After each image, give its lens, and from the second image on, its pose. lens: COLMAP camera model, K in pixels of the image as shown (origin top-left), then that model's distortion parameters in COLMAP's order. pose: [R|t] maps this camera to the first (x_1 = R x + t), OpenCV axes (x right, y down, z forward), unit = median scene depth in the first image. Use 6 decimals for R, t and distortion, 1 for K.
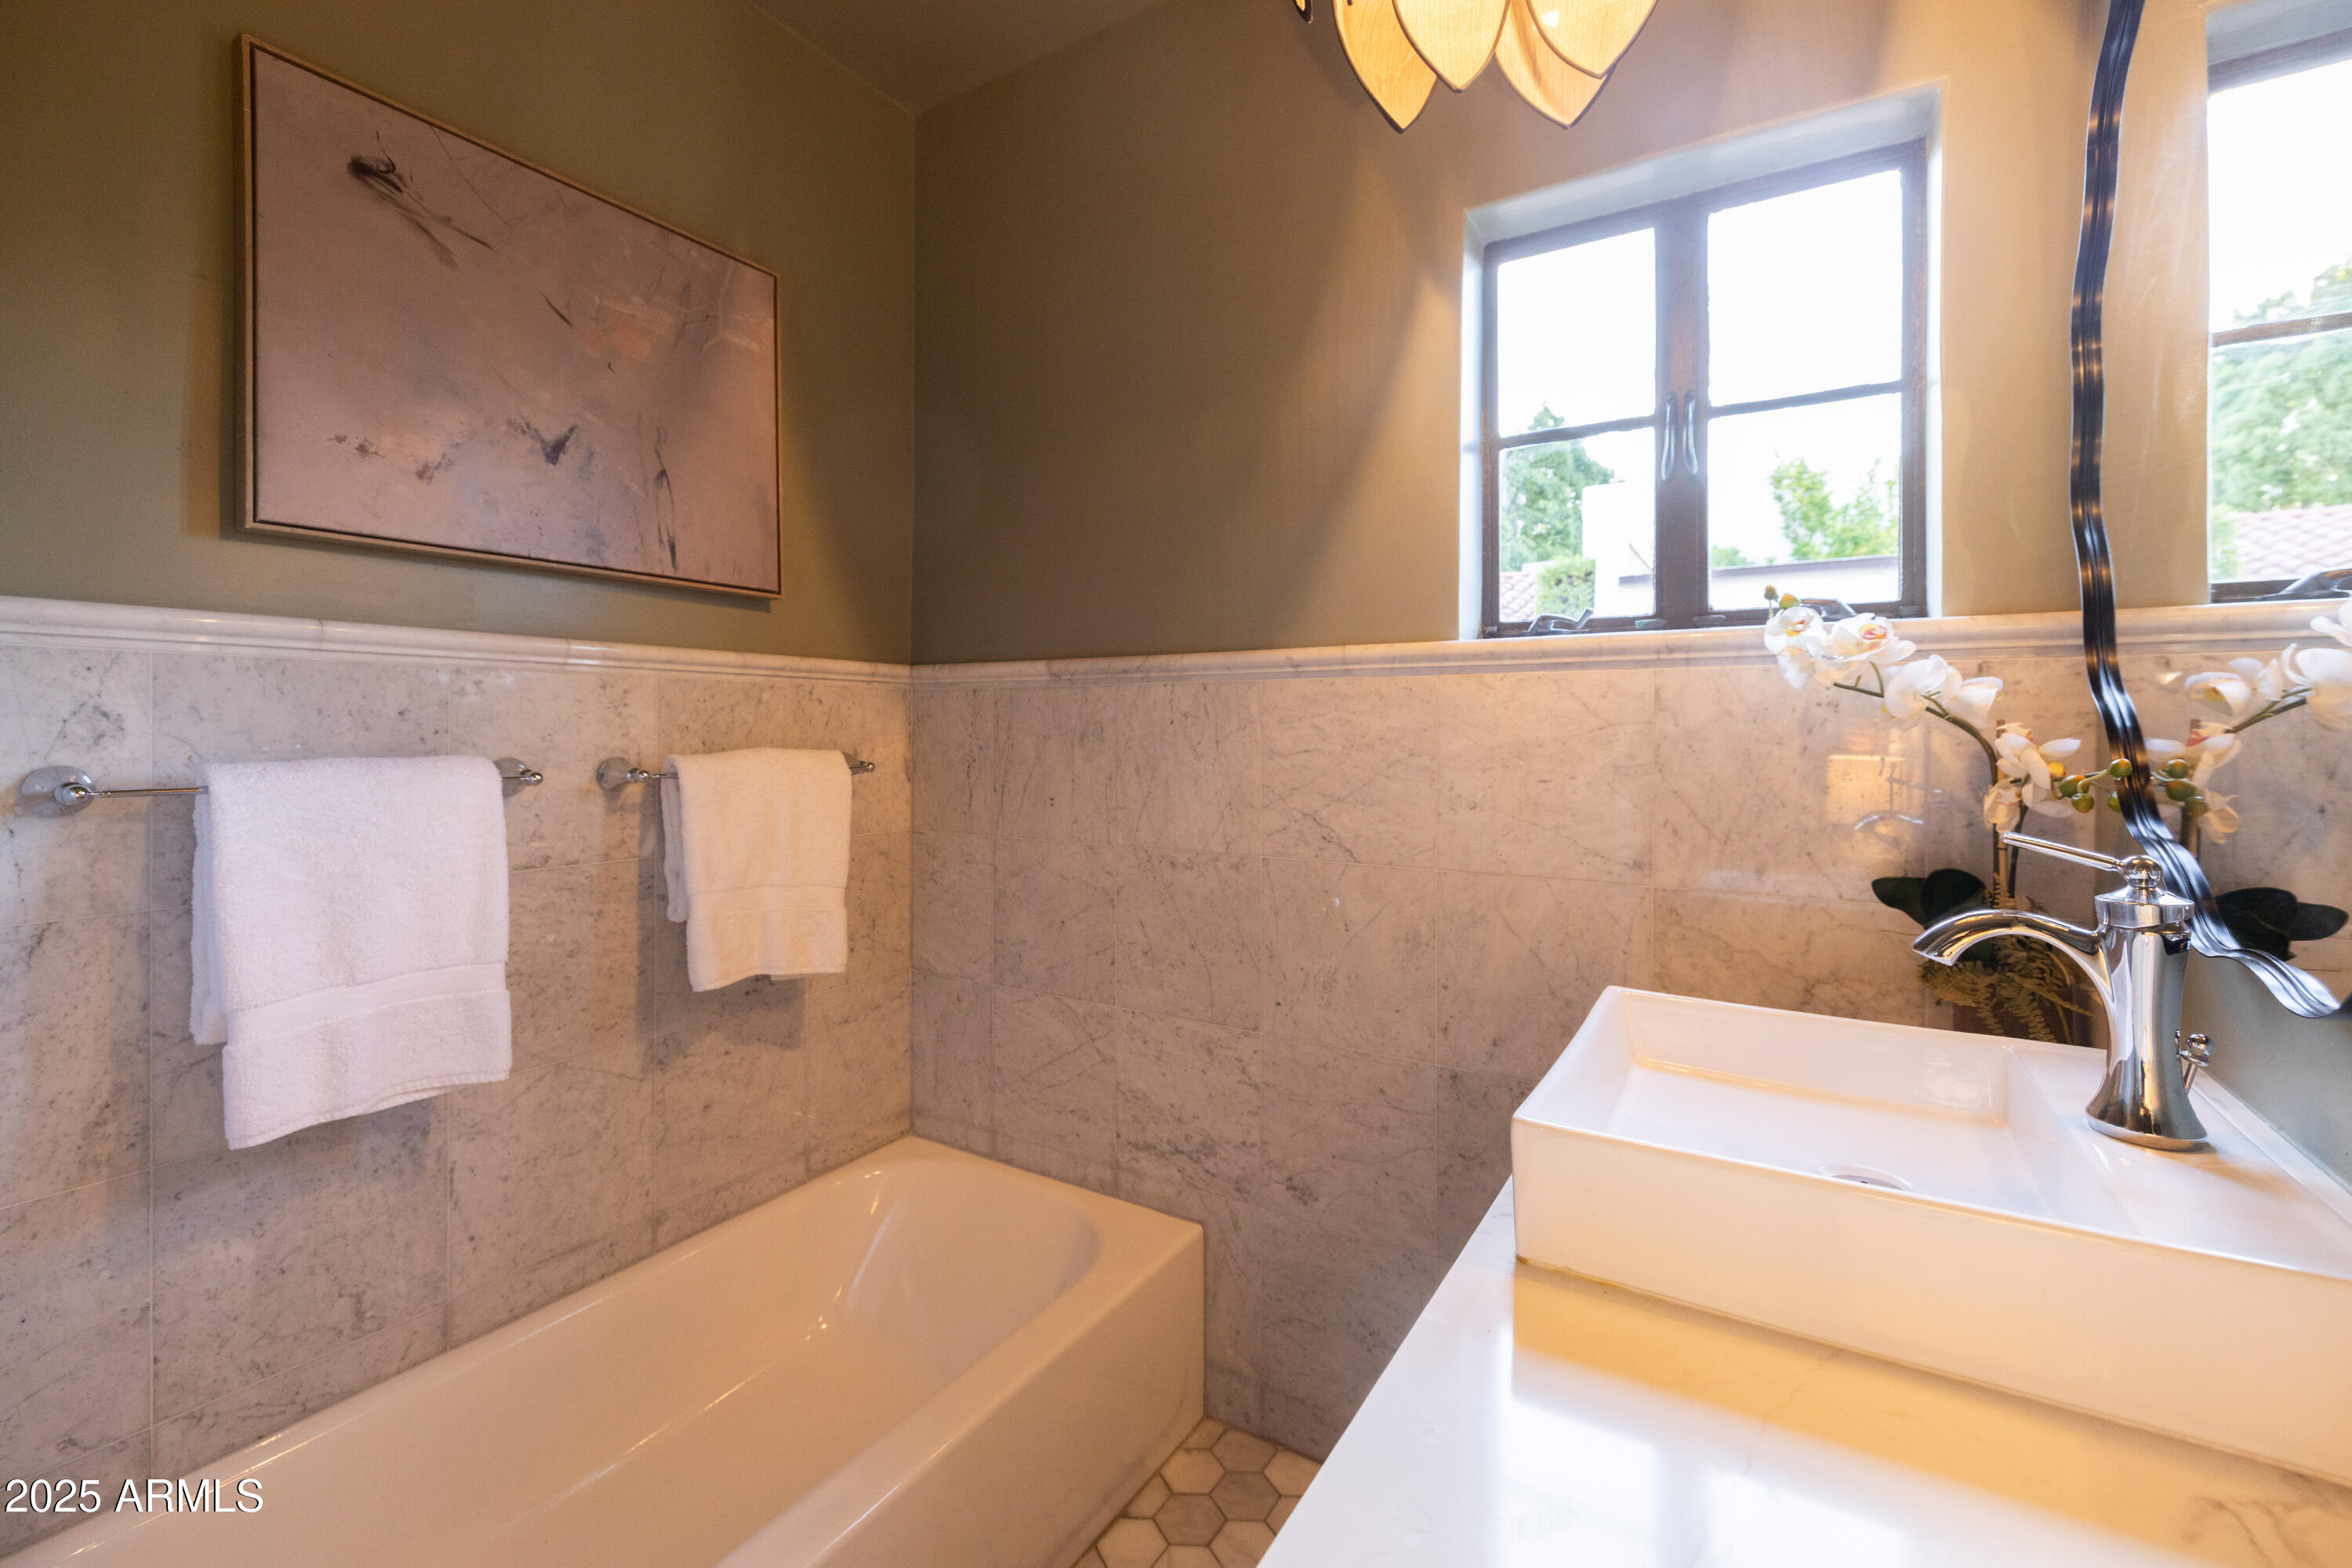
lens RADIAL K [[1007.4, 0, 1139.8], [0, 1007.4, 724.2], [0, 0, 1]] dist [0.001147, 0.000161]
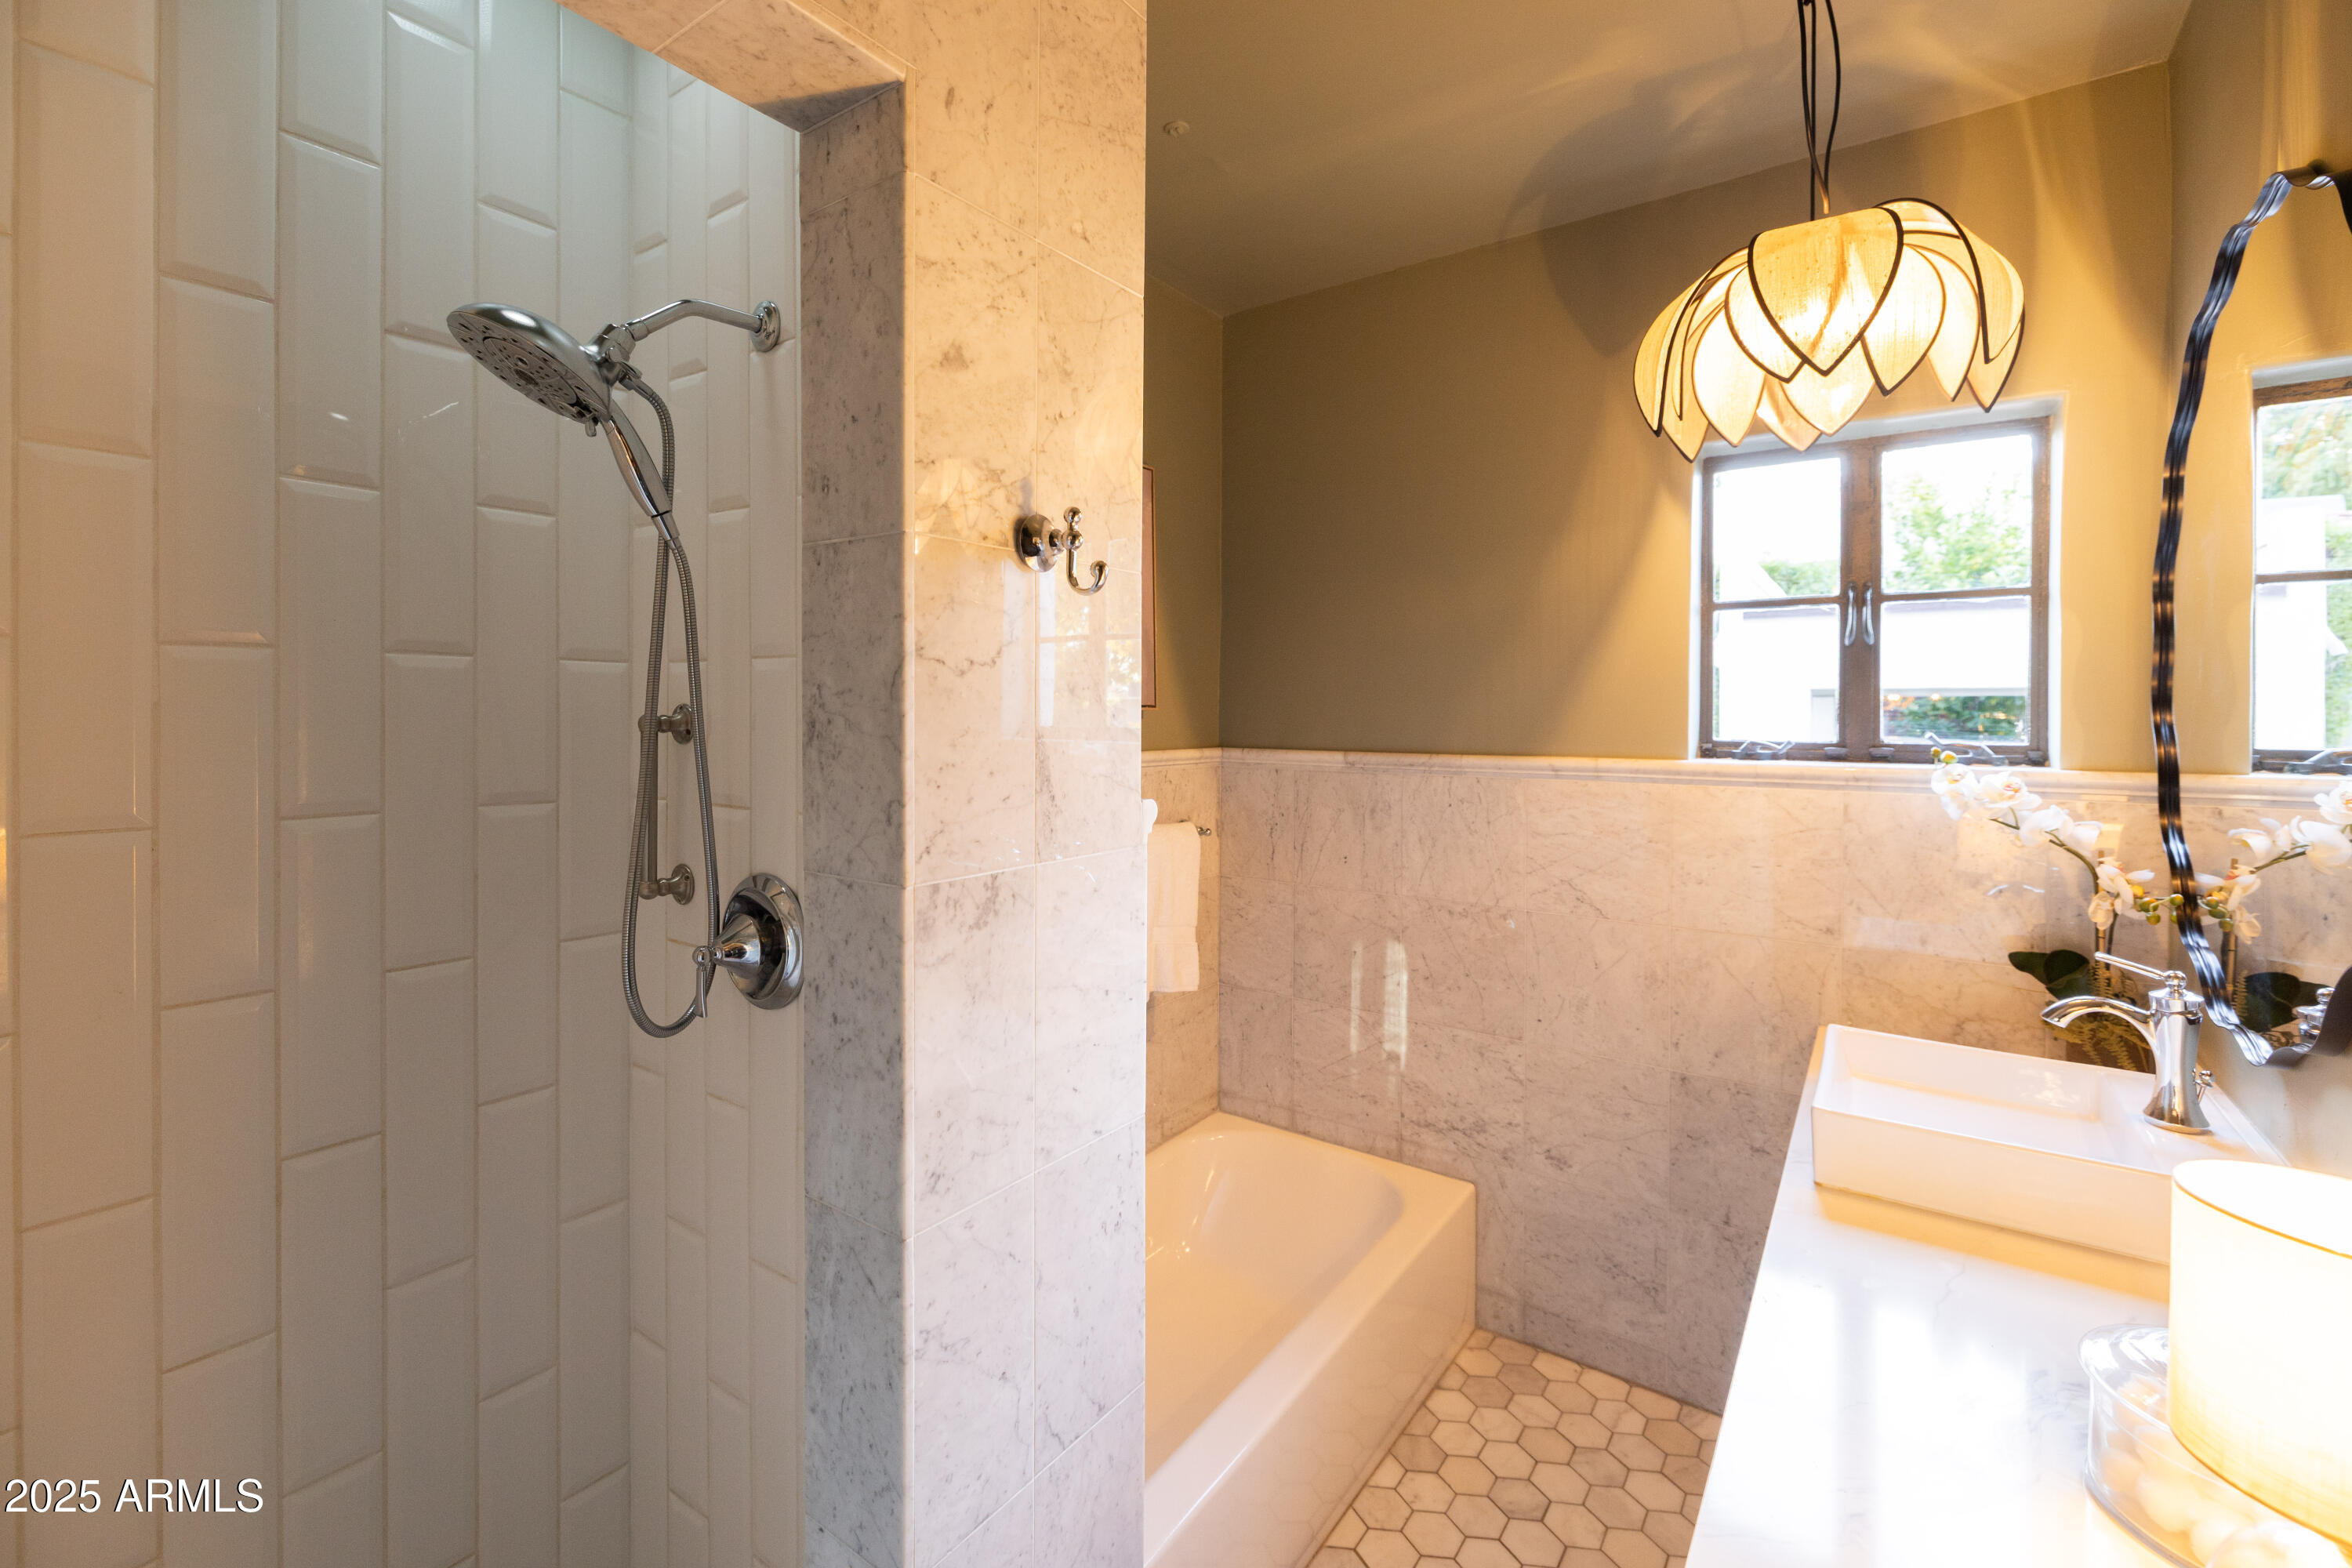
lens RADIAL K [[1004.3, 0, 1162.7], [0, 1004.3, 715.3], [0, 0, 1]] dist [0.002224, 0.000010]
pose [[0.998453, 0.005752, -0.055297, -0.292839], [-0.005576, 0.999979, 0.003325, -0.131437], [0.055315, -0.003012, 0.998464, -0.365245]]
